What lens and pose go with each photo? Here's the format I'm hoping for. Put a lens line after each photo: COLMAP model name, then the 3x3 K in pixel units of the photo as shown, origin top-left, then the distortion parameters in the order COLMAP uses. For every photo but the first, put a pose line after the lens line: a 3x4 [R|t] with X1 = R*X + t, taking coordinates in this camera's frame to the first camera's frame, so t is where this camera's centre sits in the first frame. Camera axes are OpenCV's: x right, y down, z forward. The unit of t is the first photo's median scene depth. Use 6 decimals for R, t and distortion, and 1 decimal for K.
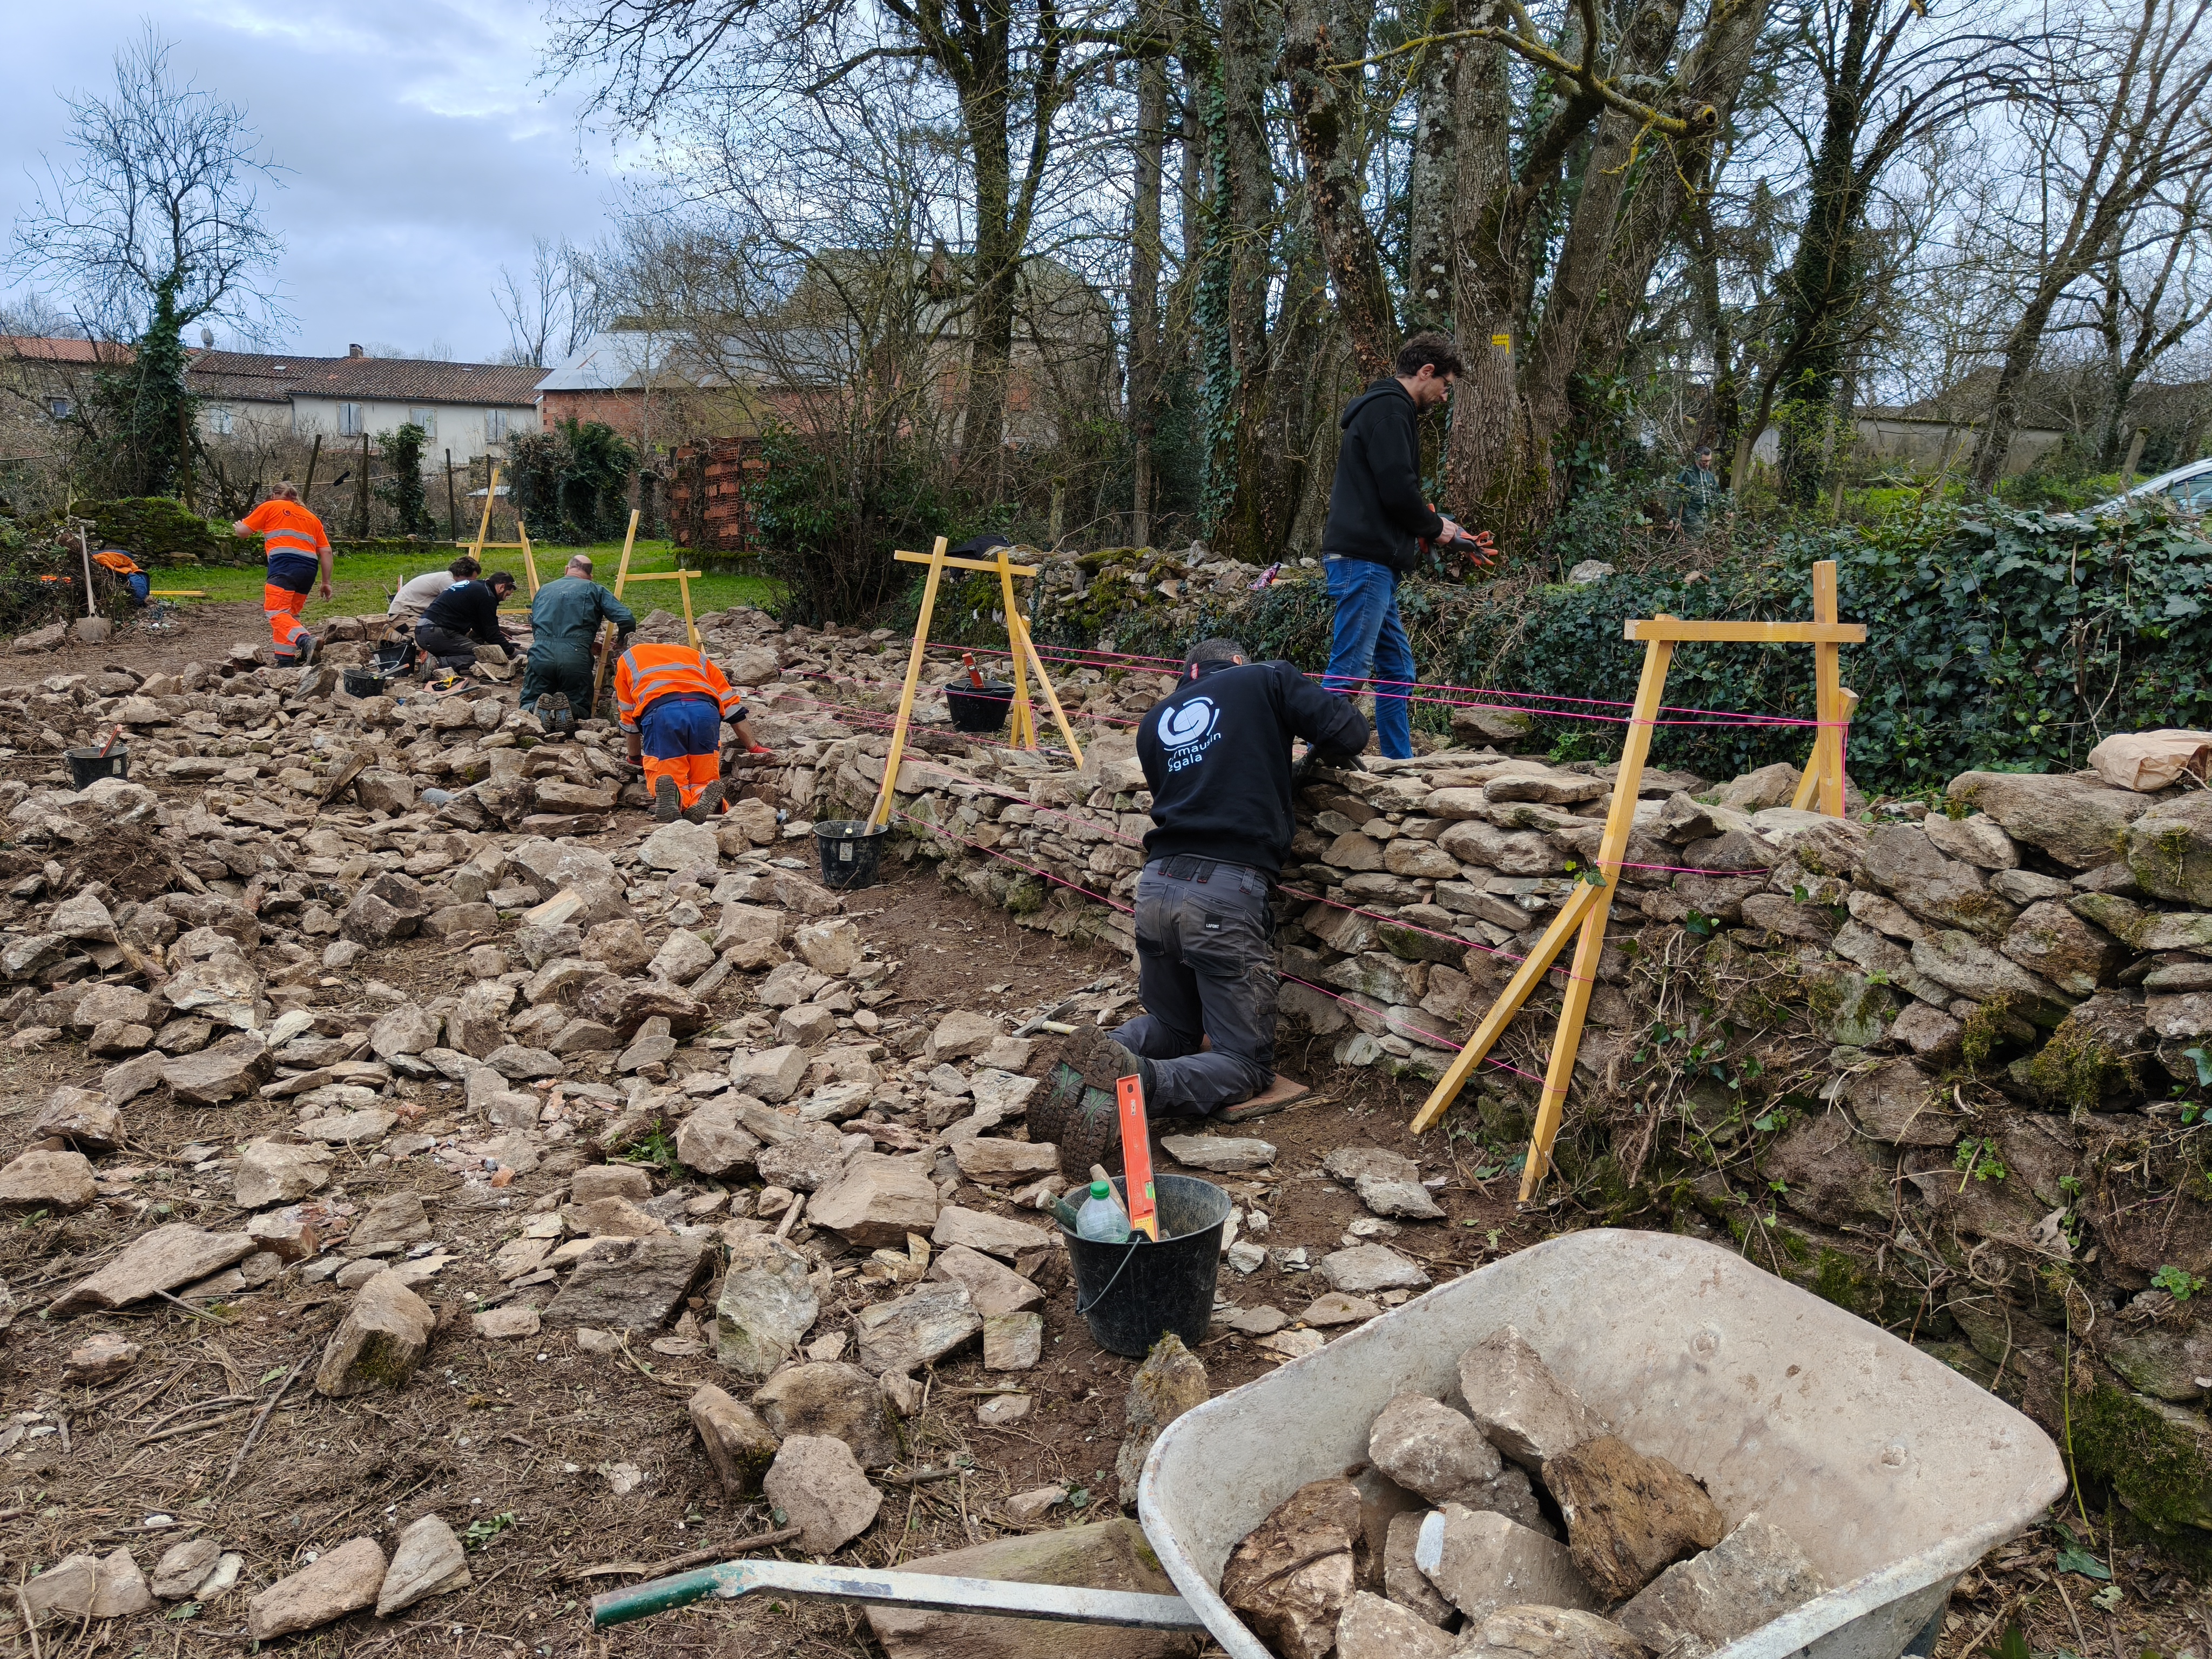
lens RADIAL K [[1563.1, 0, 1105.6], [0, 1563.1, 789.8], [0, 0, 1]] dist [0.006751, 0.009018]
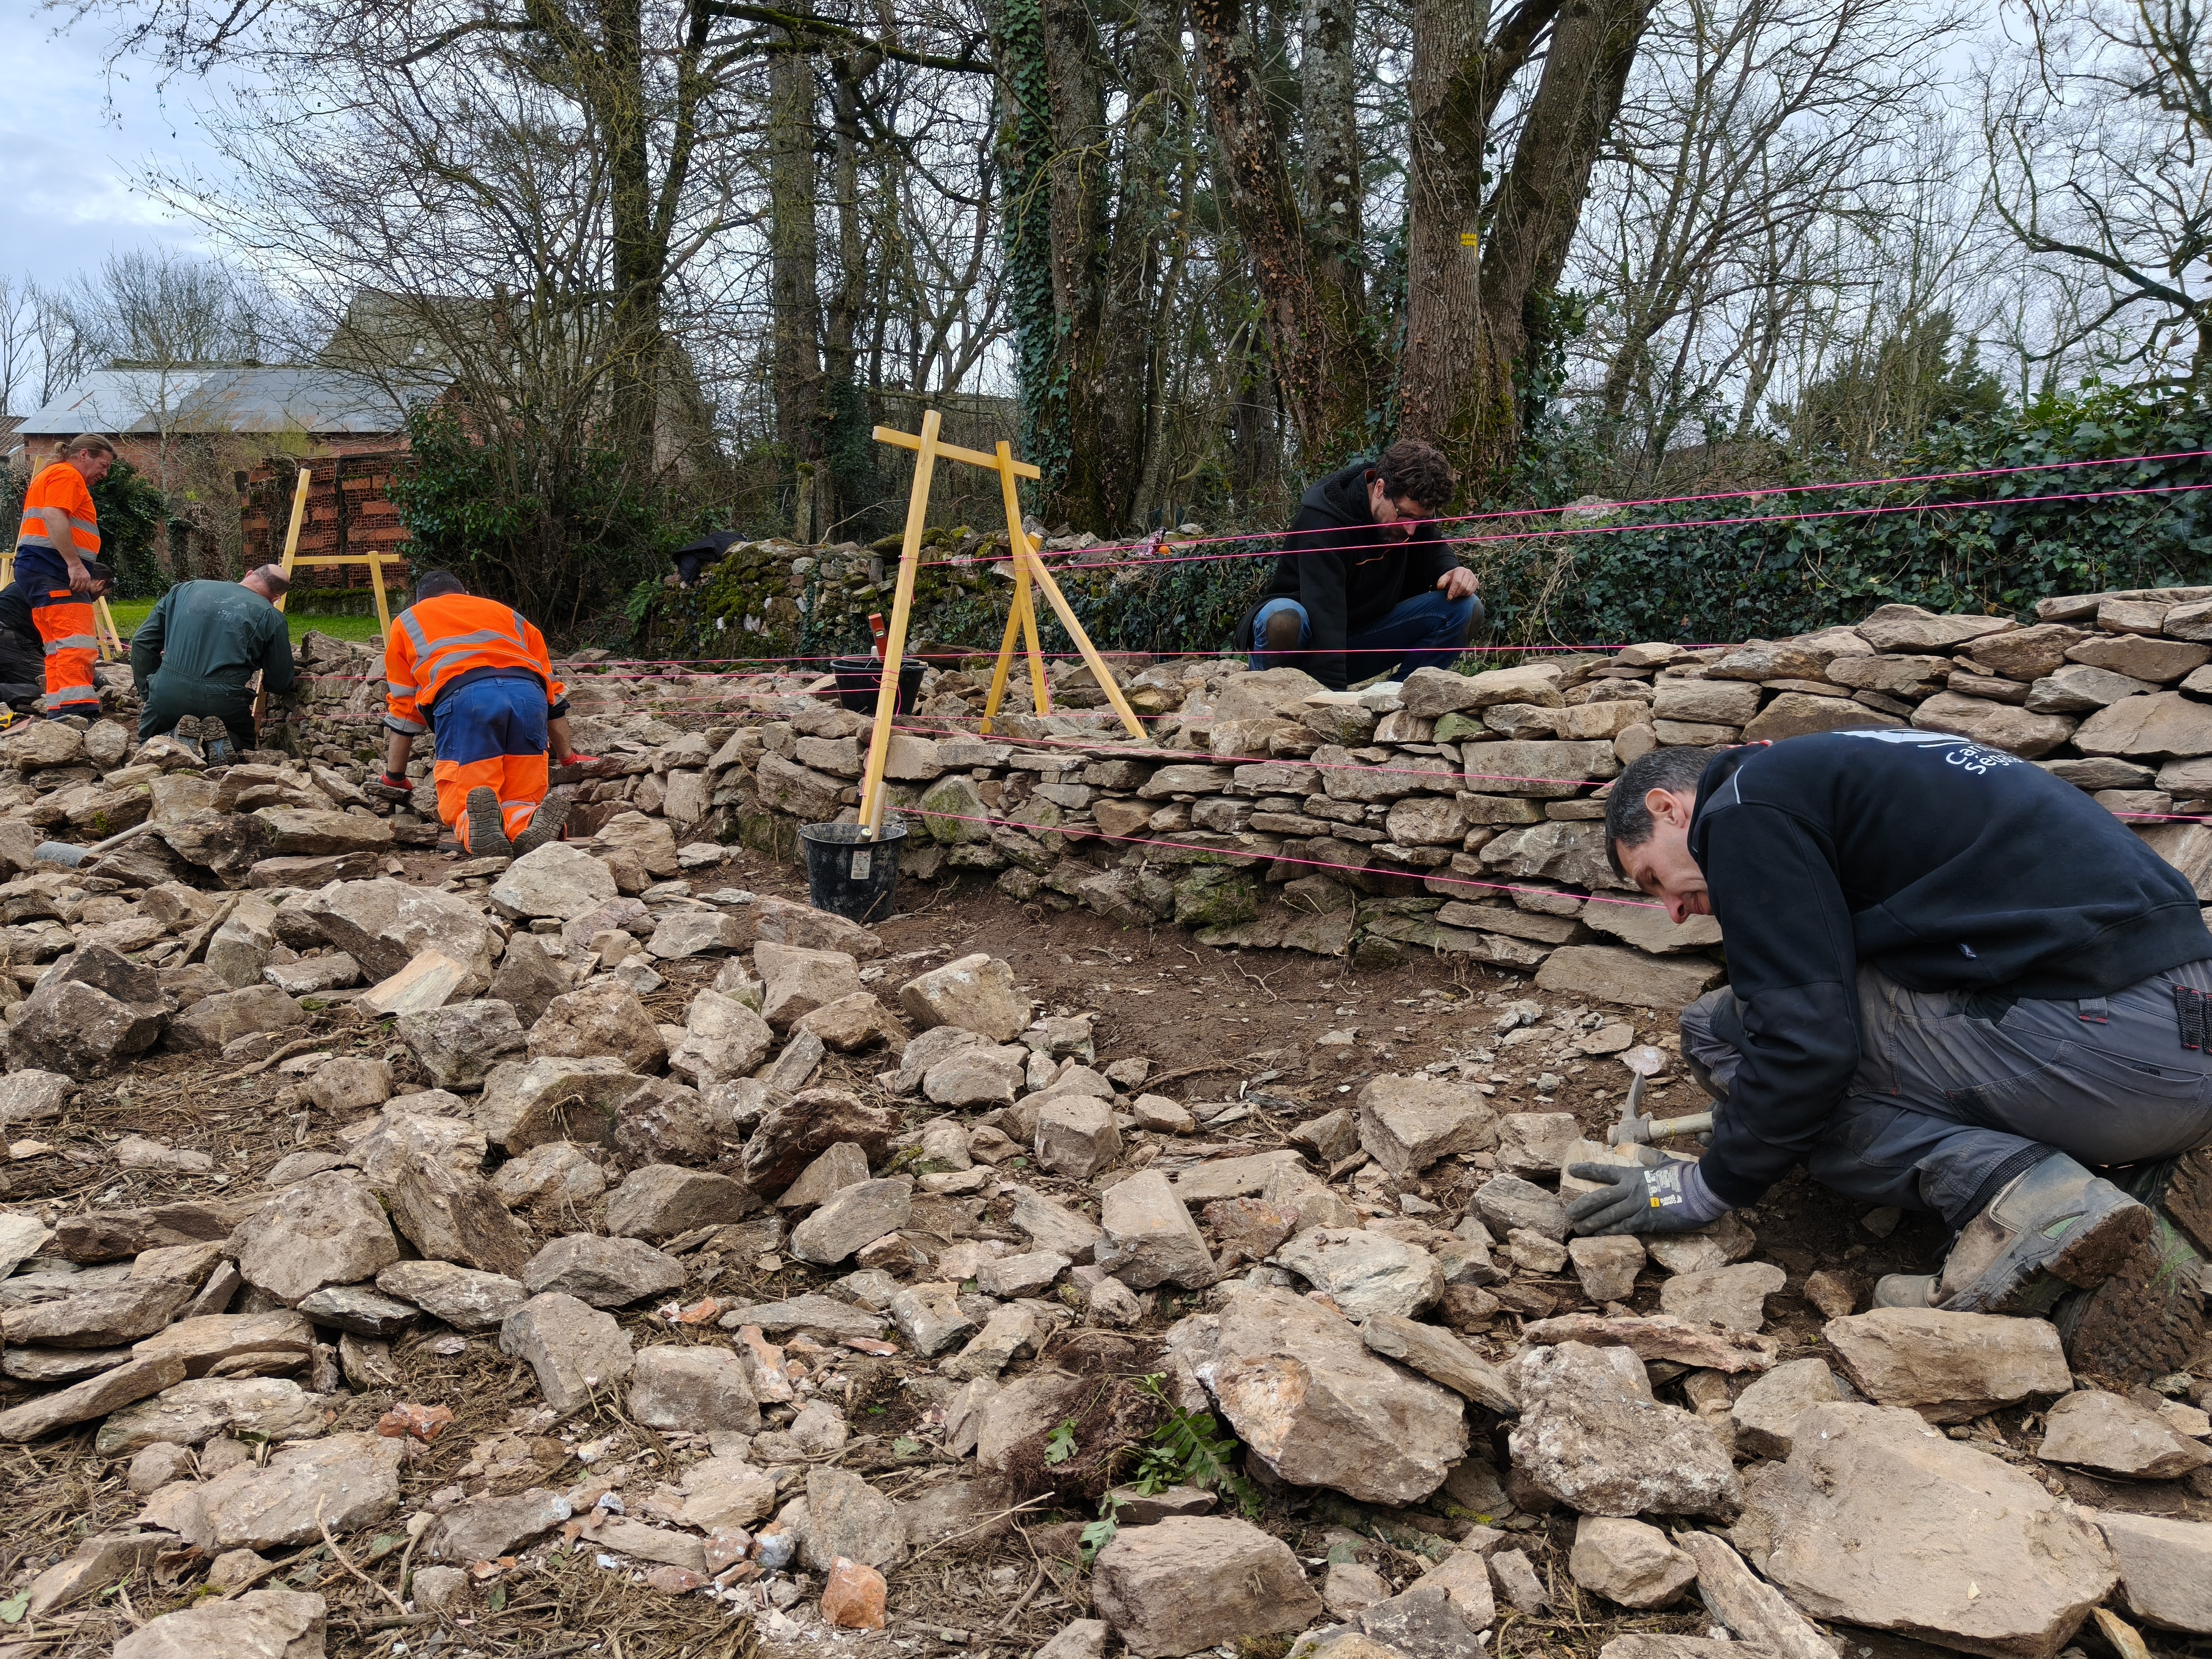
lens RADIAL K [[1563.1, 0, 1105.6], [0, 1563.1, 789.8], [0, 0, 1]] dist [0.006751, 0.009018]
pose [[0.964376, -0.049489, 0.259863, -0.232148], [0.060934, 0.997486, -0.036166, 0.037442], [-0.257420, 0.050712, 0.964968, 0.335216]]
